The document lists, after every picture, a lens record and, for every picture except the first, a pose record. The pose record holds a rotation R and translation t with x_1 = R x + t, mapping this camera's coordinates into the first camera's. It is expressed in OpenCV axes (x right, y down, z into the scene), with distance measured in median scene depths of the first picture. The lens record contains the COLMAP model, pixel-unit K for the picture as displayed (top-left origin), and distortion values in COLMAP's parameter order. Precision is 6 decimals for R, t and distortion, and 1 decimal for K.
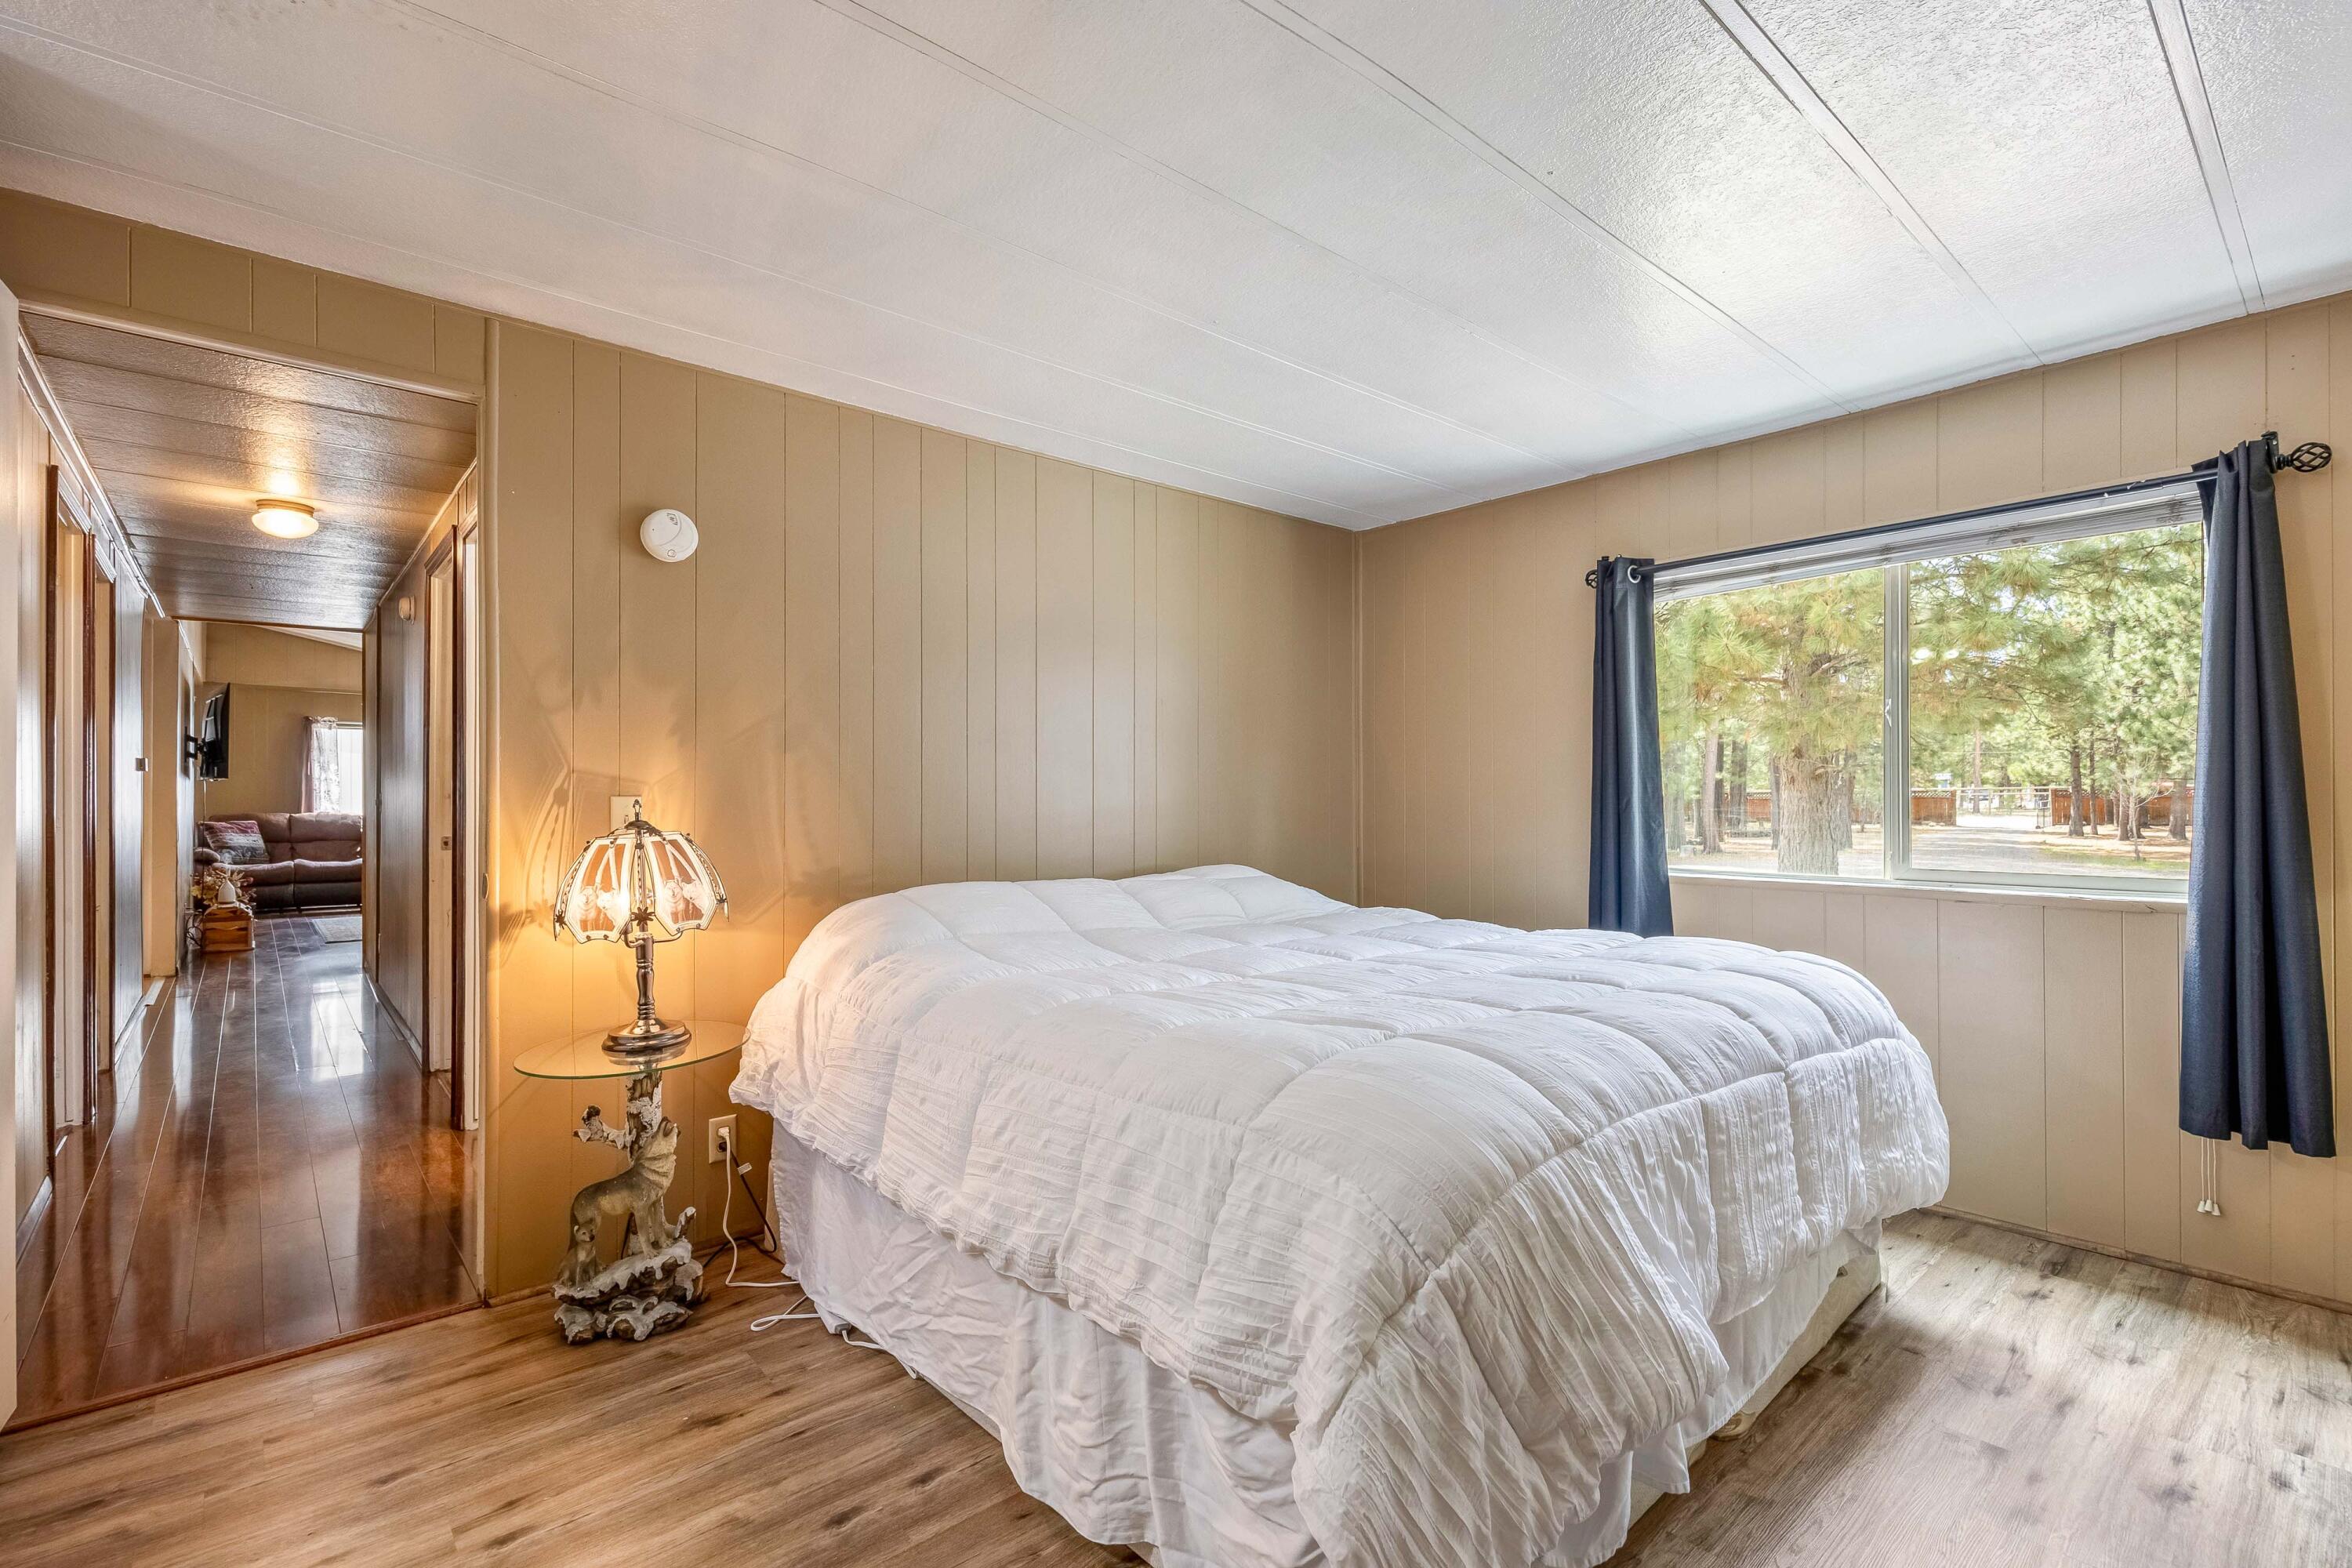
lens RADIAL K [[1038.2, 0, 1182.6], [0, 1038.2, 800.6], [0, 0, 1]] dist [0.011149, -0.005324]
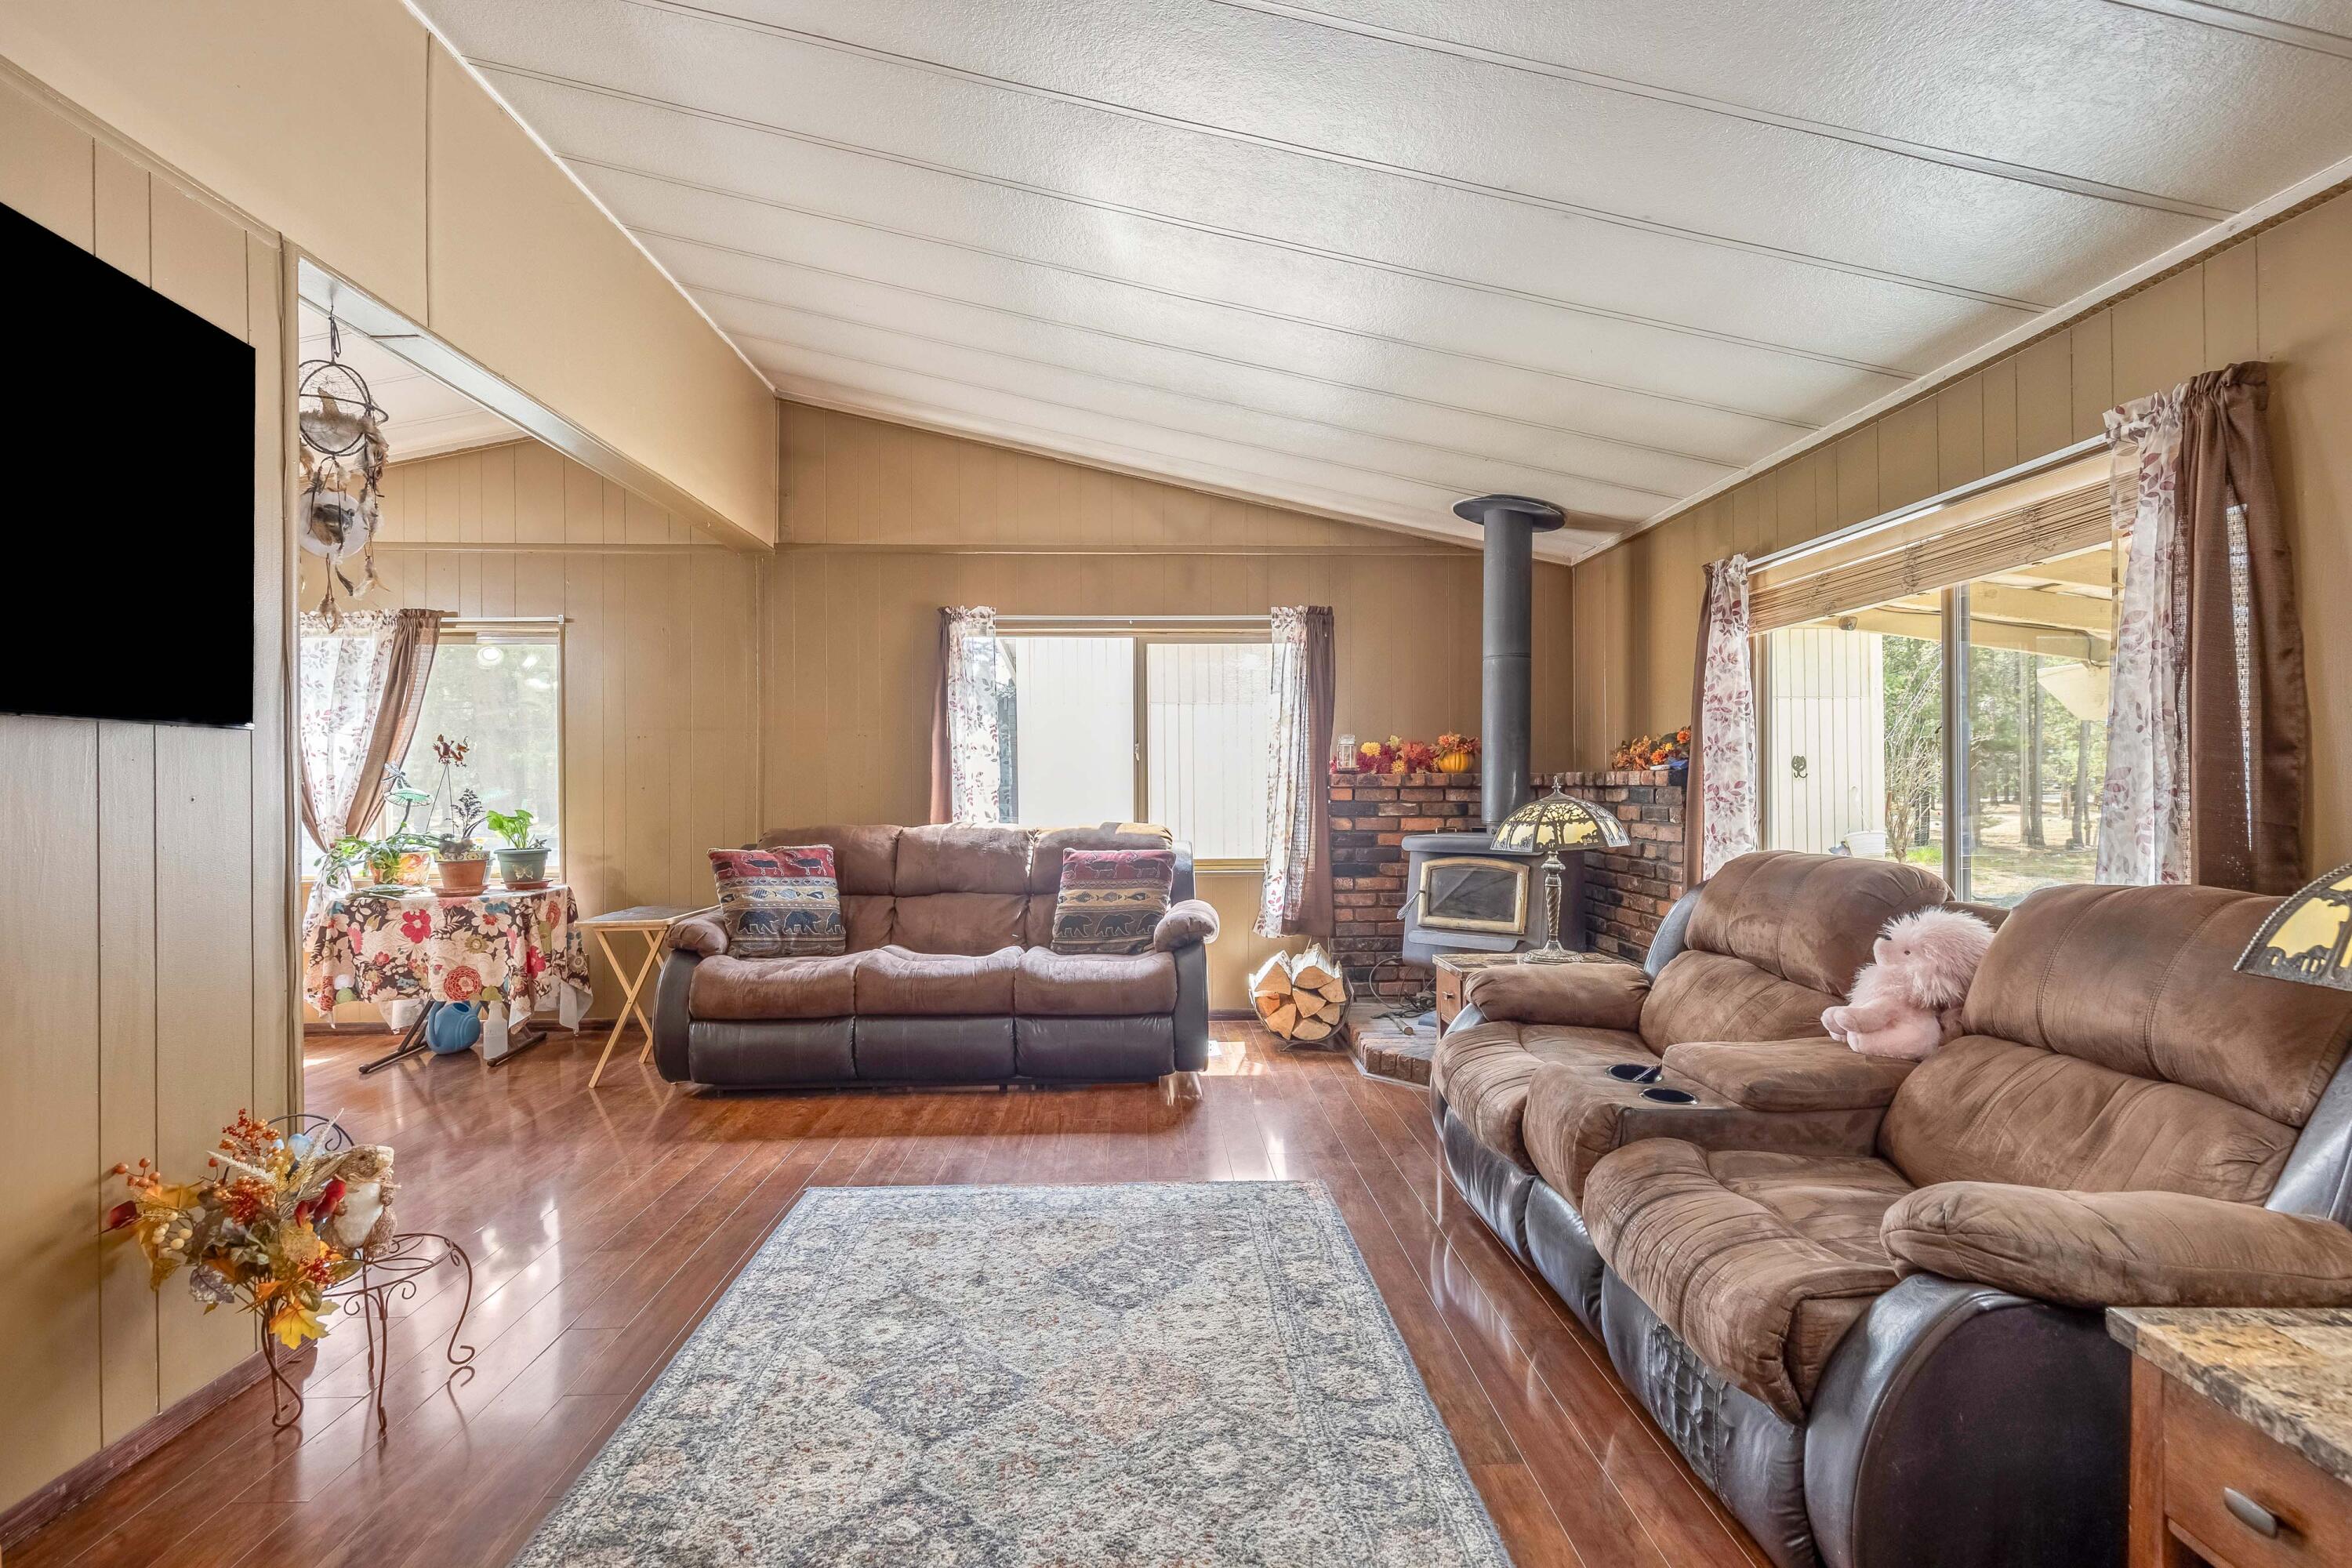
lens RADIAL K [[1038.2, 0, 1192.6], [0, 1038.2, 784.5], [0, 0, 1]] dist [0.011149, -0.005324]
pose [[0.787320, 0.000922, -0.616544, -0.498514], [0.000961, 0.999996, 0.002723, -0.006123], [0.616544, -0.002736, 0.787316, 0.741330]]
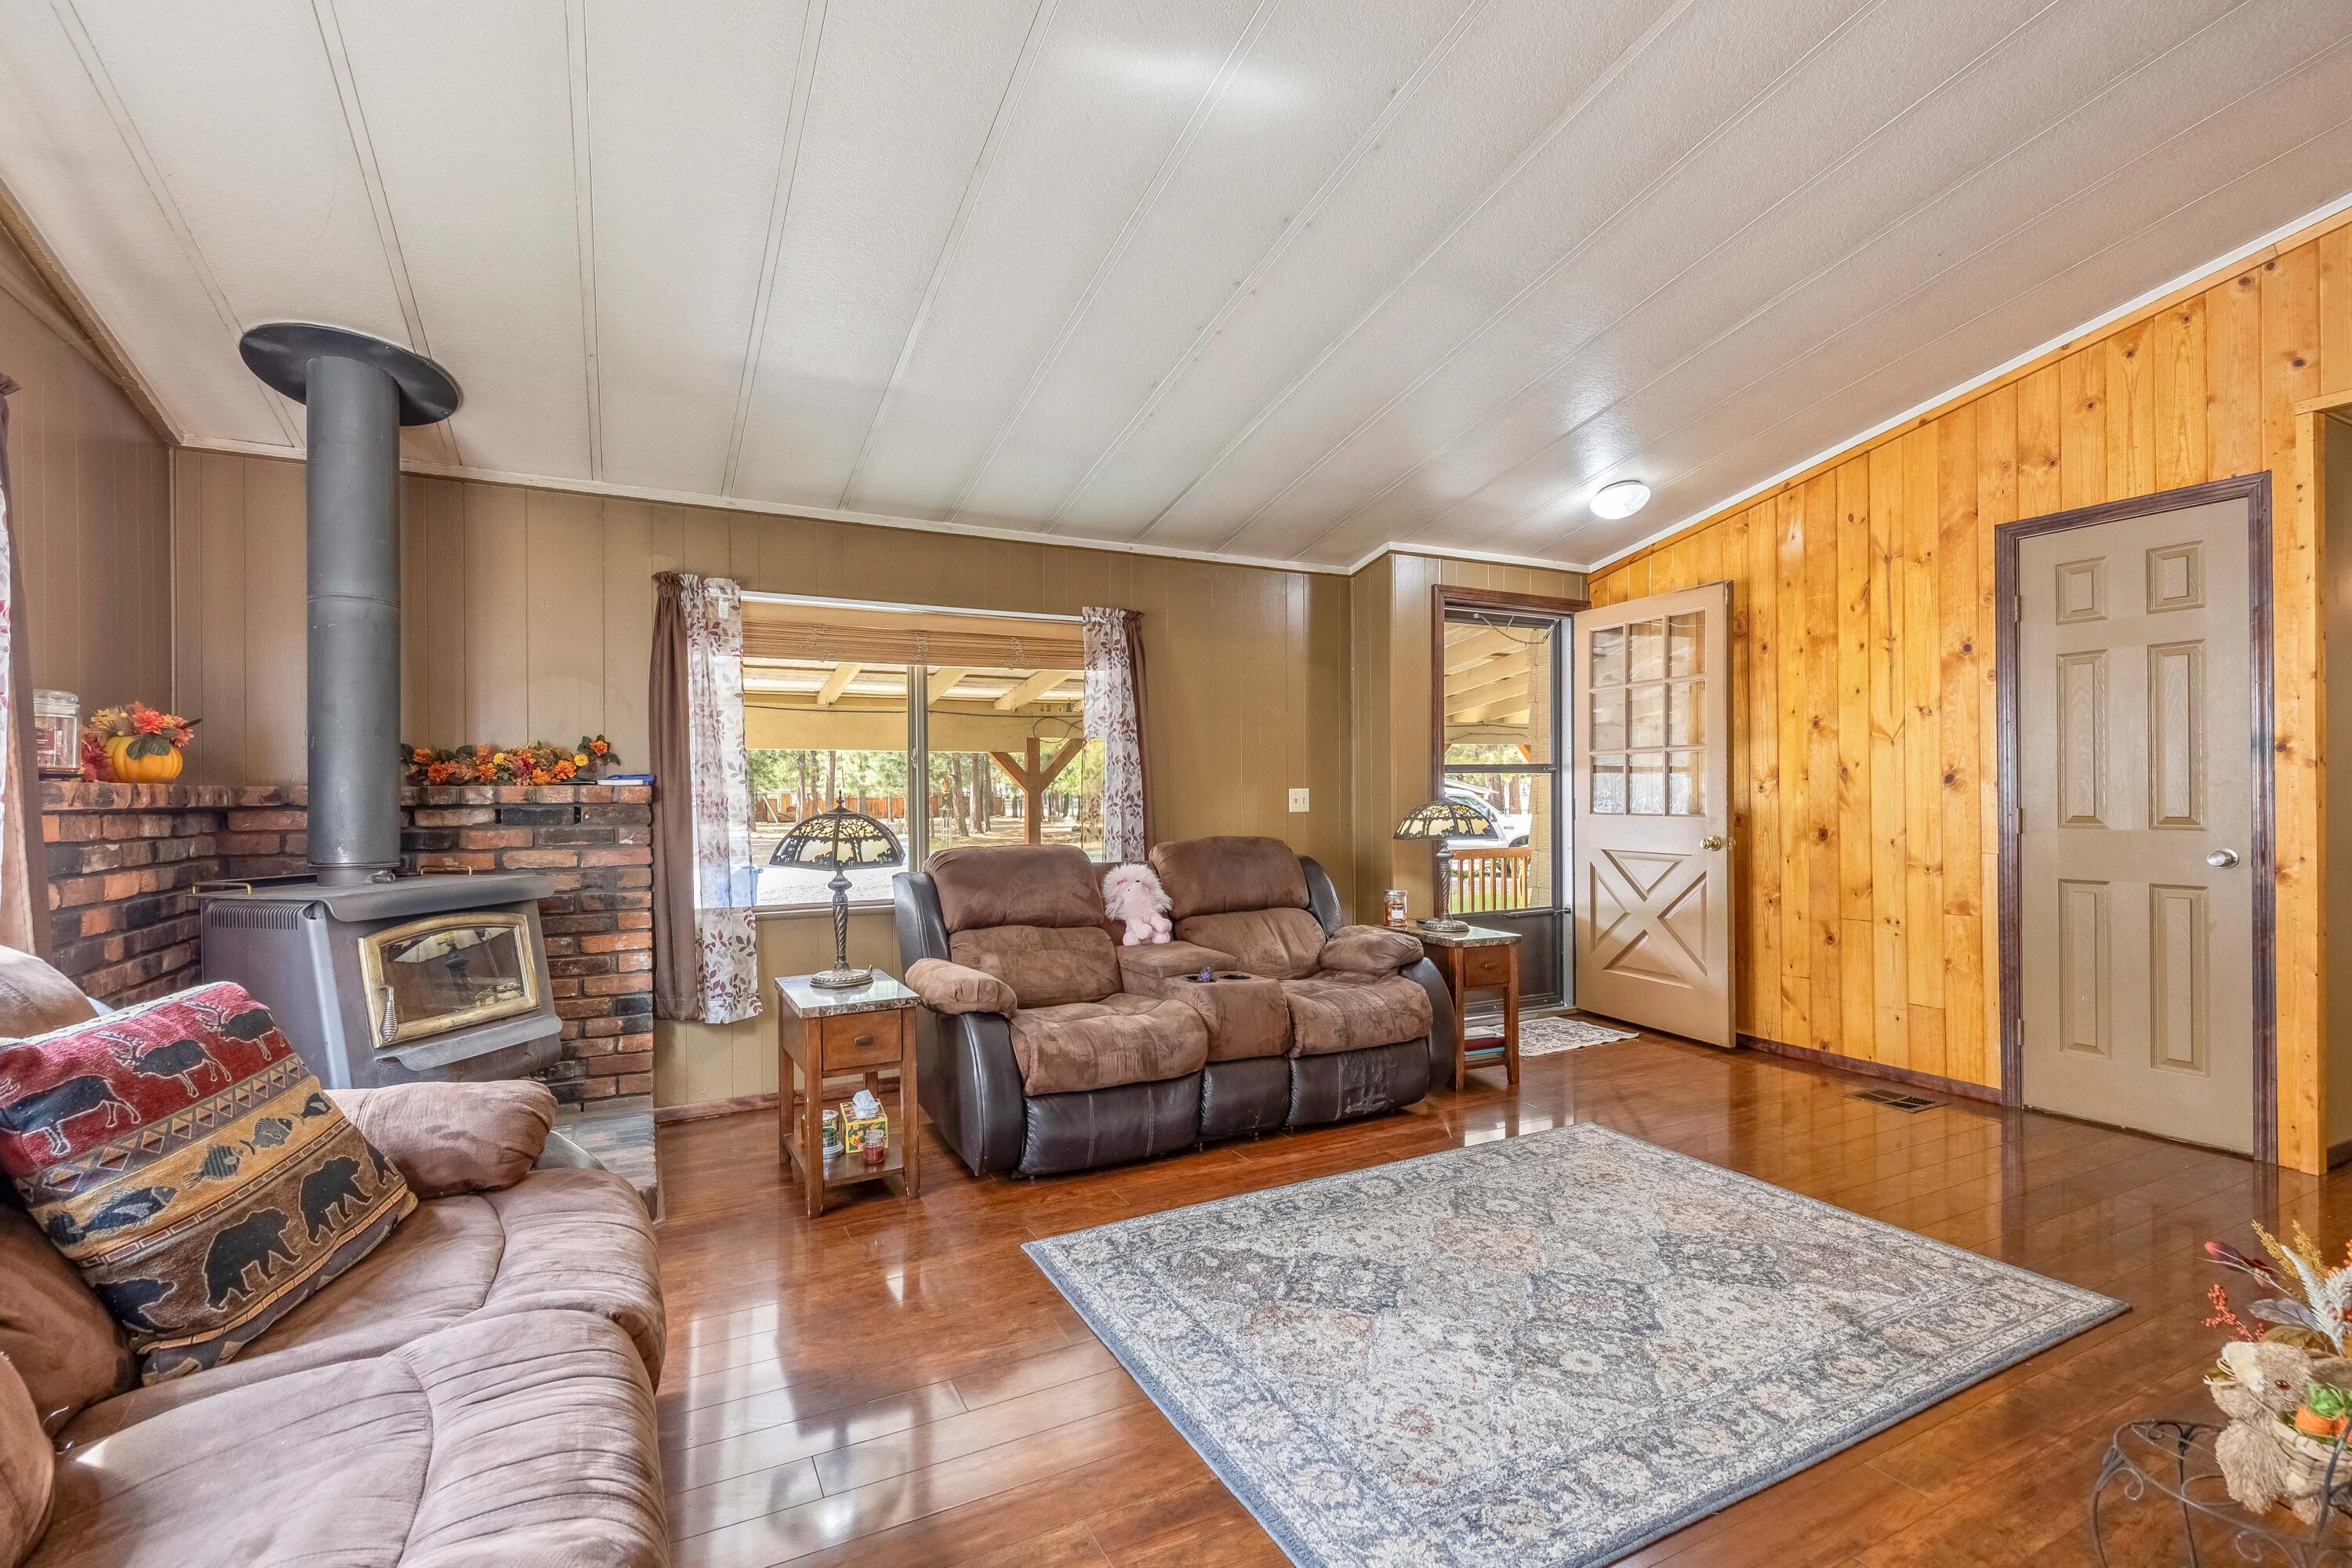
lens RADIAL K [[1038.2, 0, 1162.4], [0, 1038.2, 802.5], [0, 0, 1]] dist [0.011149, -0.005324]
pose [[0.252853, -0.006724, 0.967481, -0.877076], [0.009431, 0.999945, 0.004484, -0.004408], [-0.967459, 0.007990, 0.252903, 0.889315]]
